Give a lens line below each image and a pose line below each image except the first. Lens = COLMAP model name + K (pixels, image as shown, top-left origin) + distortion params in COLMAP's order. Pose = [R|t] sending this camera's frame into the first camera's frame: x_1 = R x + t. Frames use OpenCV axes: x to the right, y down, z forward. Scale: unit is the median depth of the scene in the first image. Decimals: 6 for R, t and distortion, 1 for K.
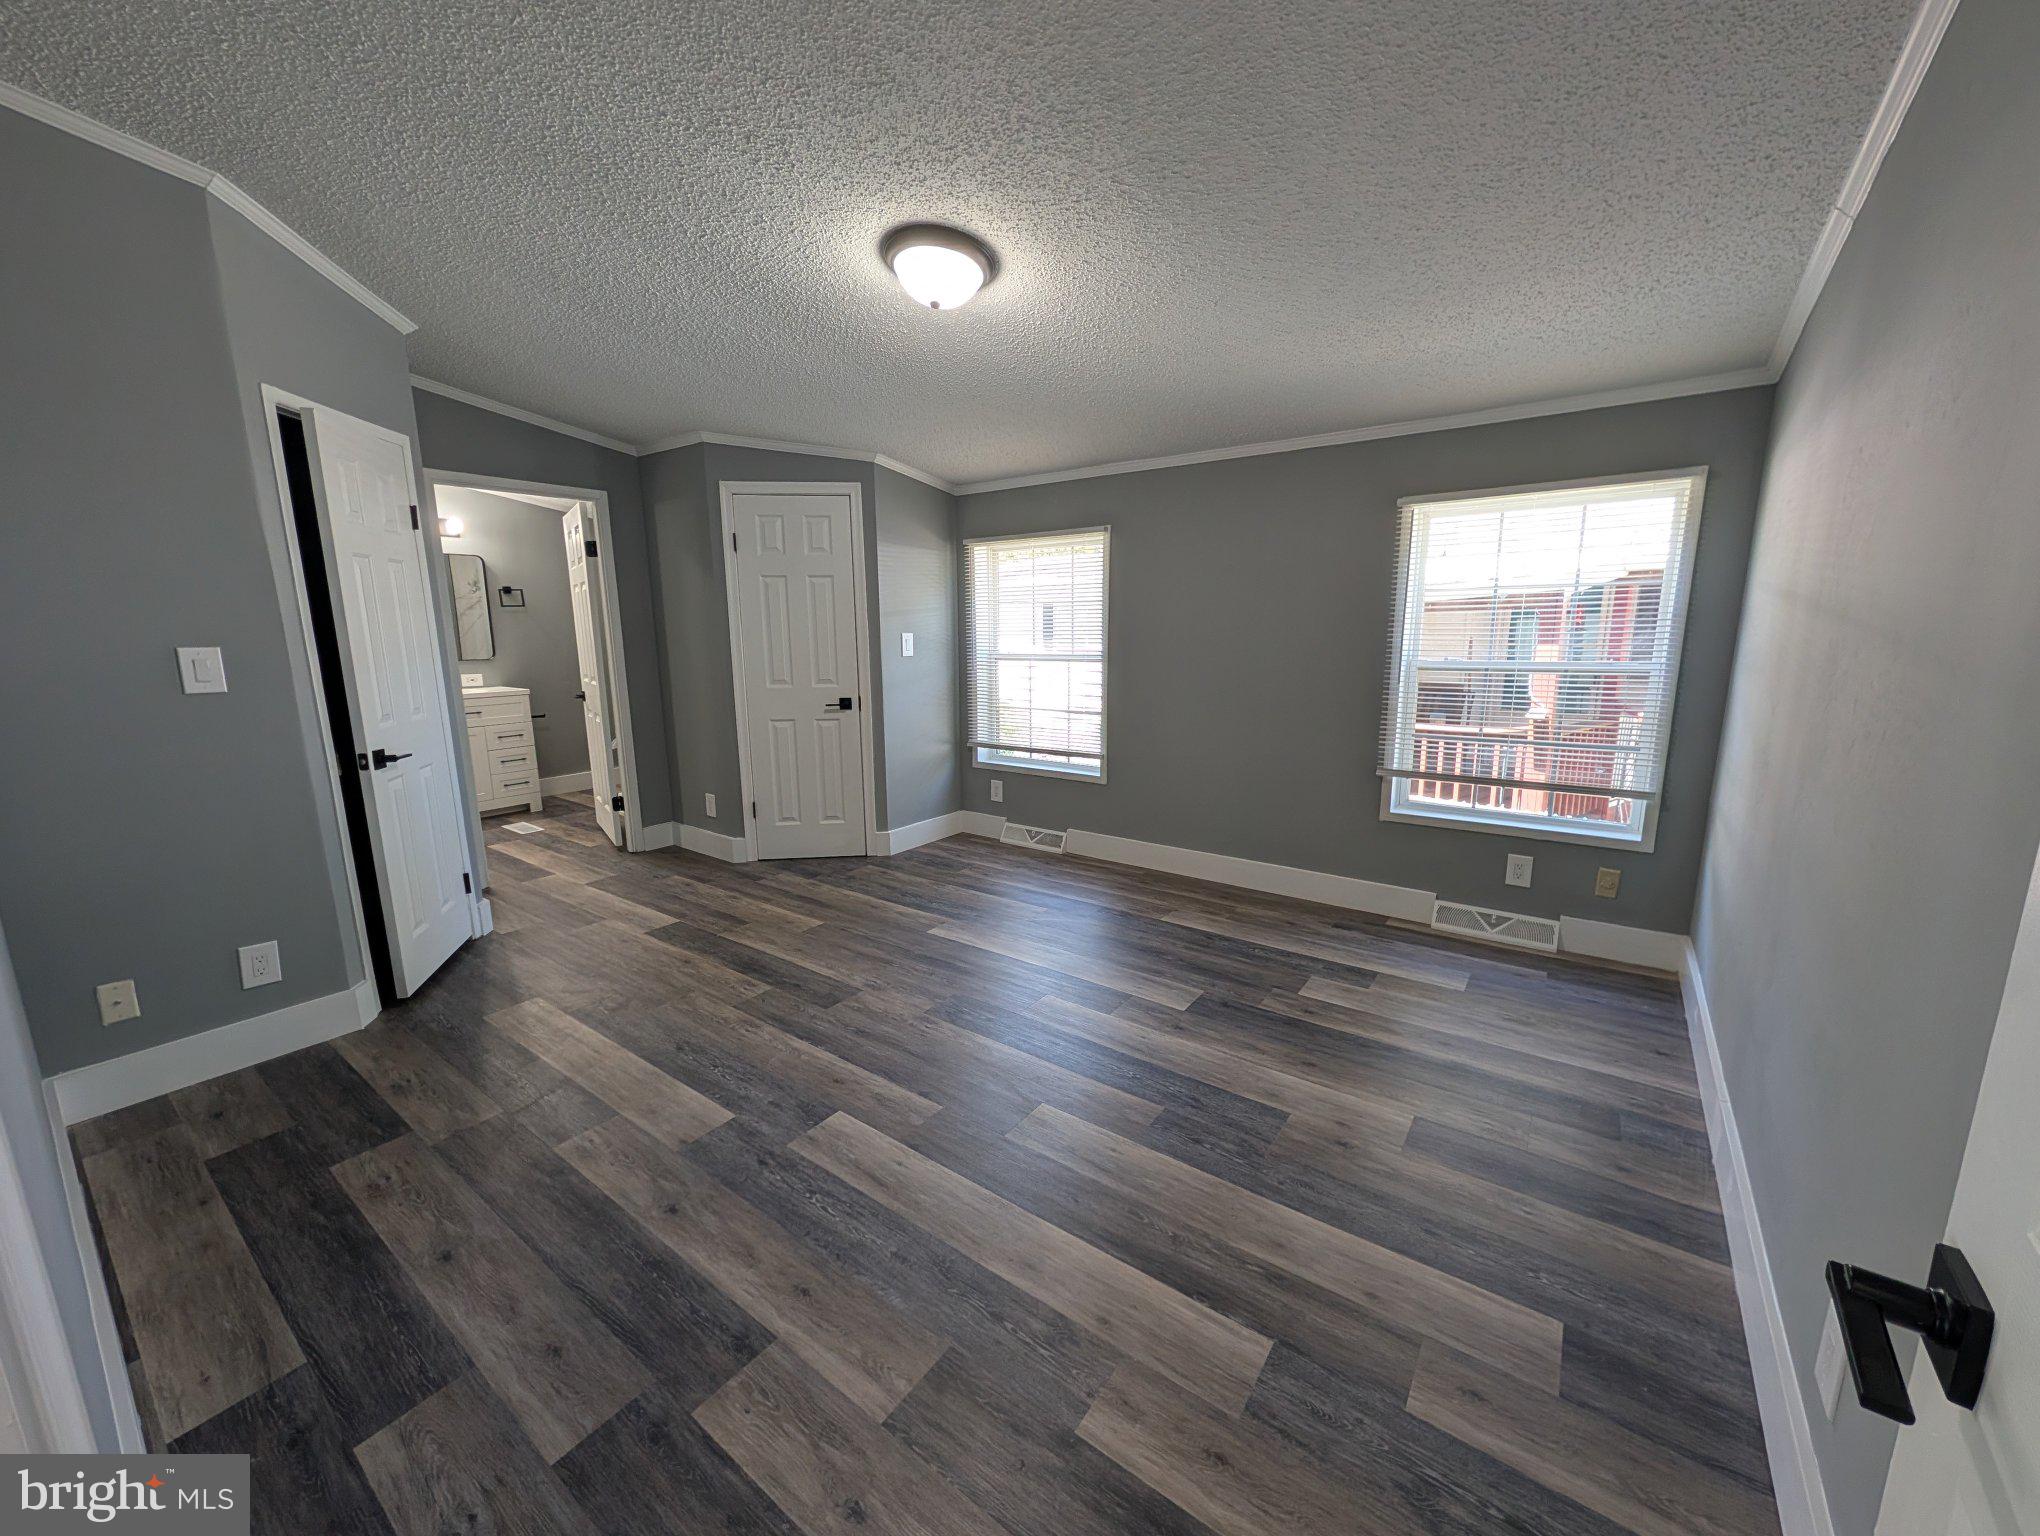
lens RADIAL K [[780.7, 0, 1031.2], [0, 780.7, 769.3], [0, 0, 1]] dist [0.000215, -0.000018]
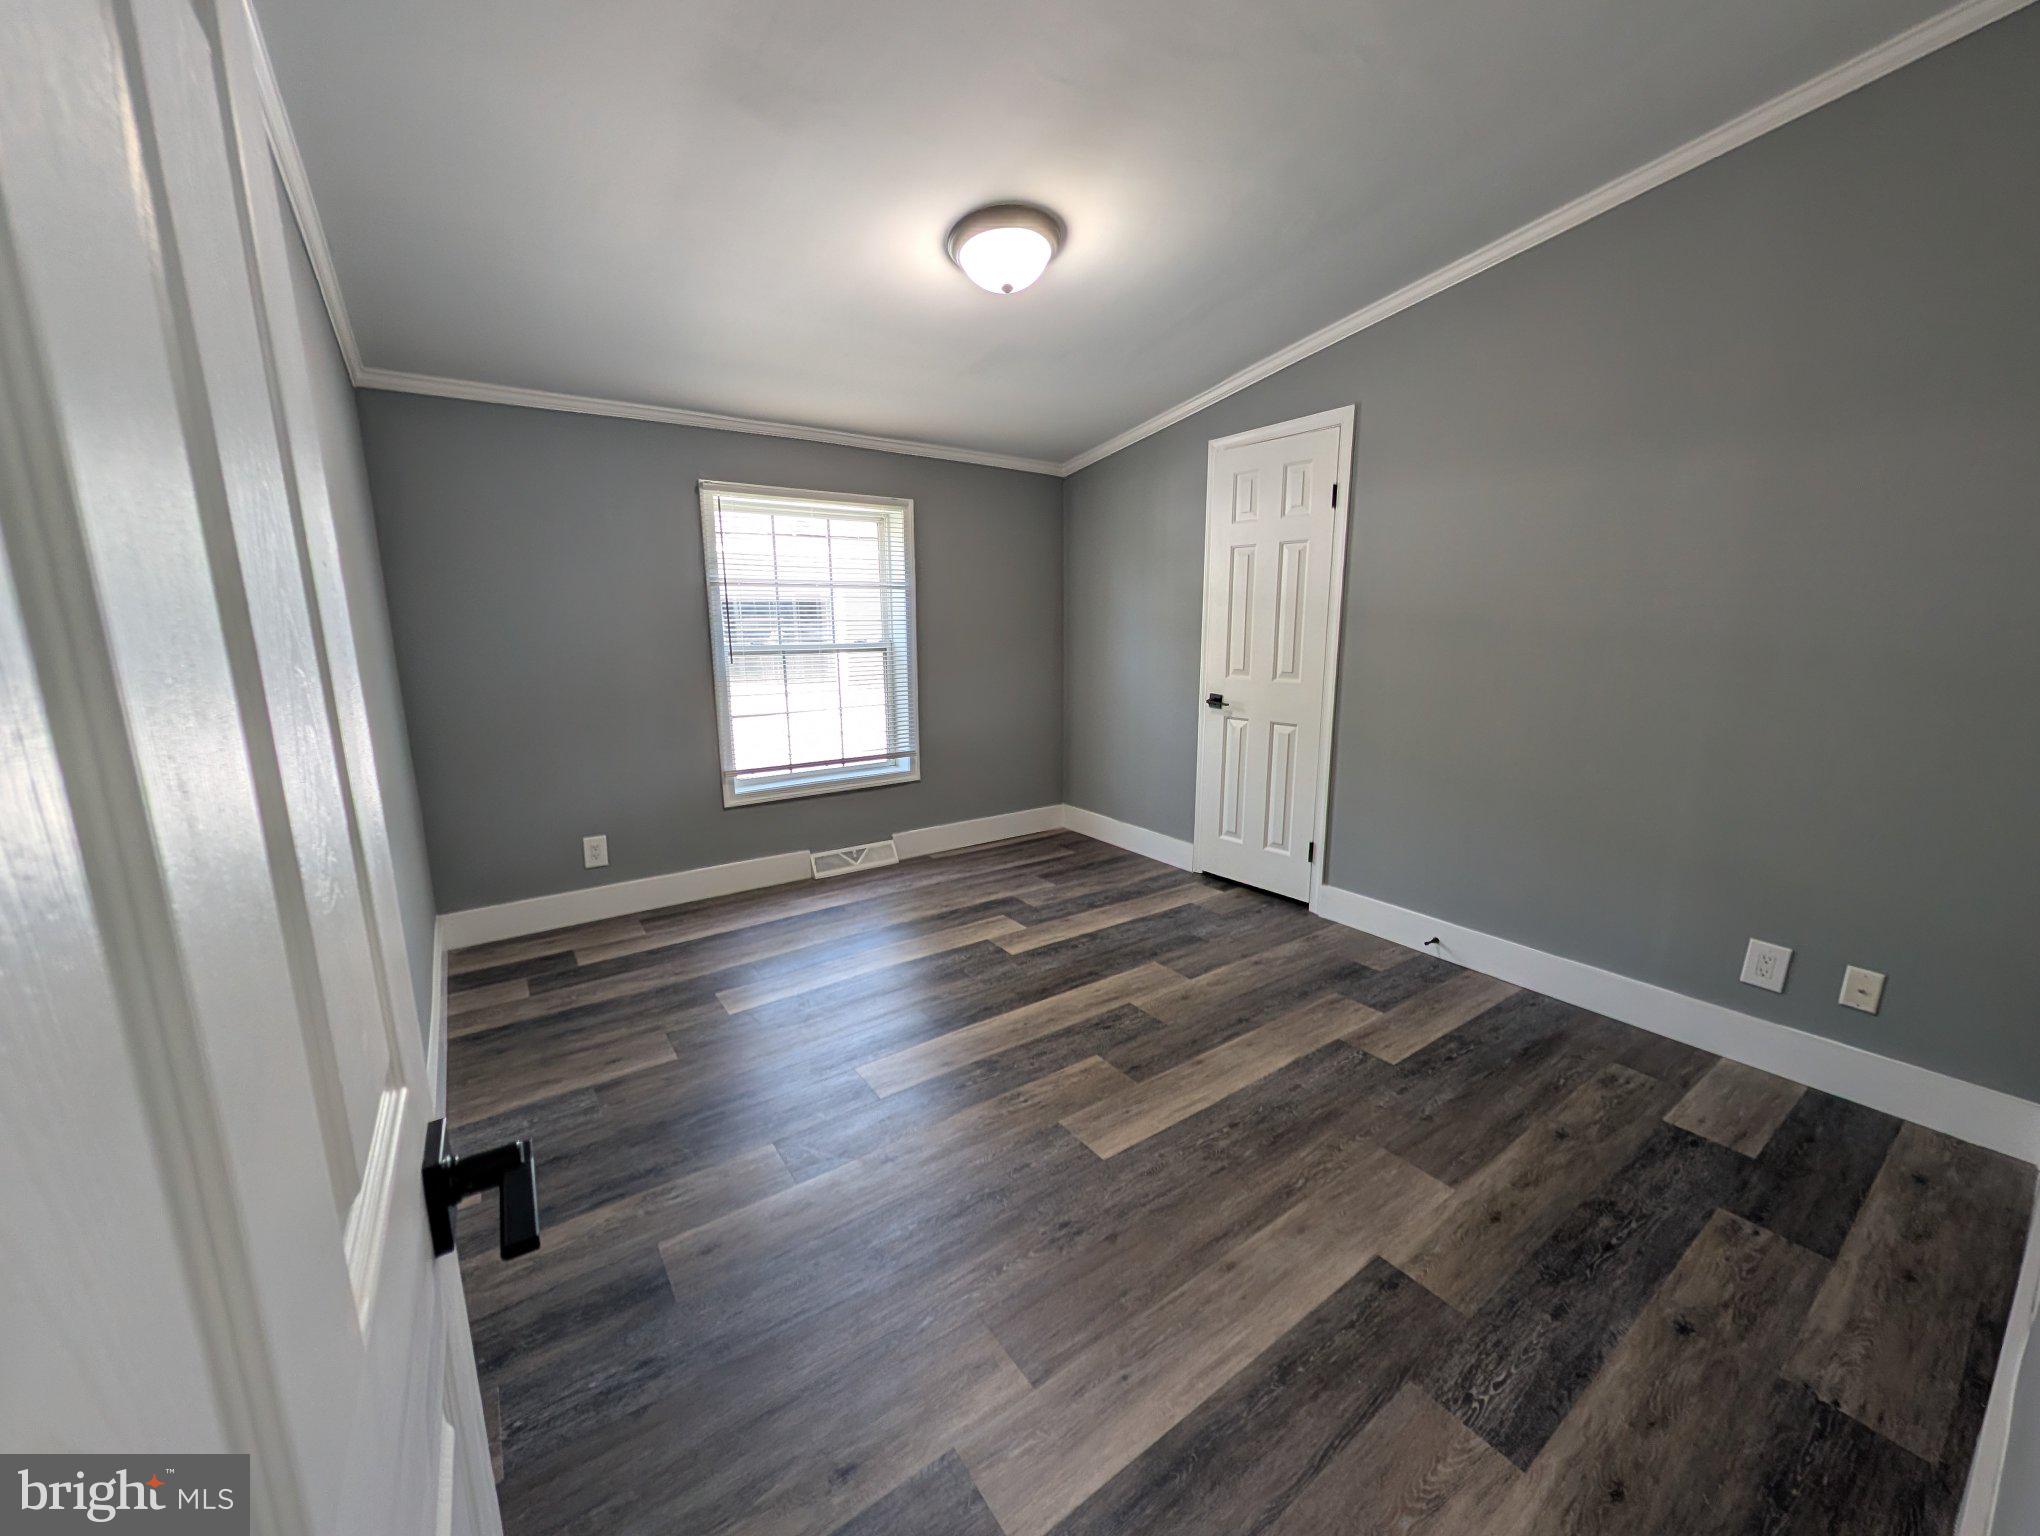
lens RADIAL K [[780.7, 0, 1031.2], [0, 780.7, 769.3], [0, 0, 1]] dist [0.000215, -0.000018]
pose [[0.316149, -0.187104, 0.930076, -0.719979], [0.173186, 0.975268, 0.137326, -0.094586], [-0.932768, 0.117661, 0.340734, 0.522682]]
